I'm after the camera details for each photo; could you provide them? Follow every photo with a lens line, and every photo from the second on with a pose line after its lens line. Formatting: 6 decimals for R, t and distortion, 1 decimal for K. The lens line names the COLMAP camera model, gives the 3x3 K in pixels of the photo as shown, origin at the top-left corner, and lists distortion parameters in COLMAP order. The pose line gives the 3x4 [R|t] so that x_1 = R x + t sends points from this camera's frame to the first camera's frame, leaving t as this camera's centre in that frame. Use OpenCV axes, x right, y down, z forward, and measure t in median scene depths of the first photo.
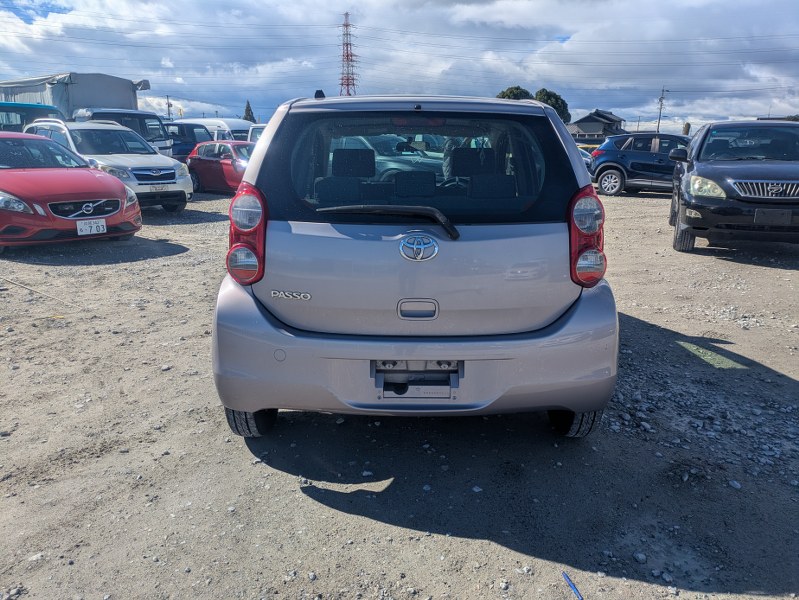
lens RADIAL K [[593.0, 0, 411.6], [0, 593.0, 307.3], [0, 0, 1]] dist [0.052089, -0.042753]
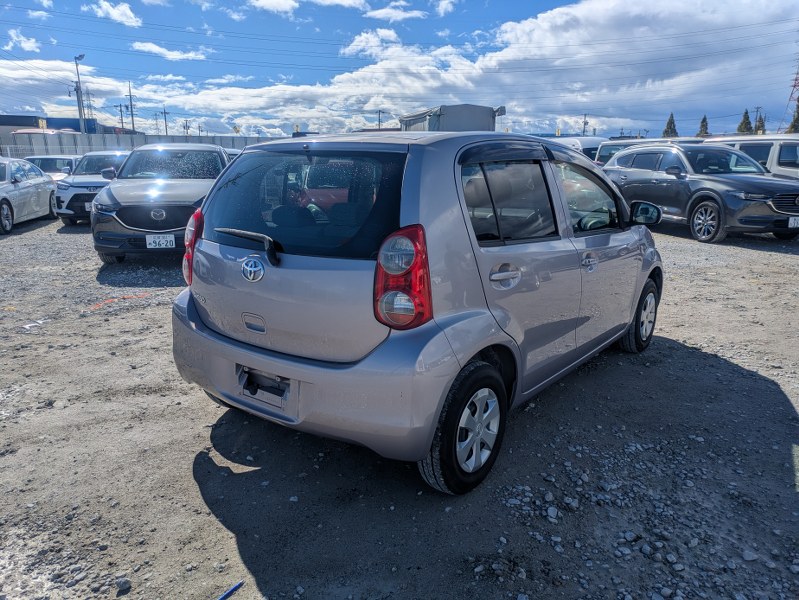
lens RADIAL K [[600.0, 0, 406.2], [0, 600.0, 303.5], [0, 0, 1]] dist [0.010024, 0.003440]
pose [[0.782683, 0.132422, -0.608171, 0.287174], [-0.150653, 0.988357, 0.021320, -0.031554], [0.603913, 0.074936, 0.793520, 0.076861]]
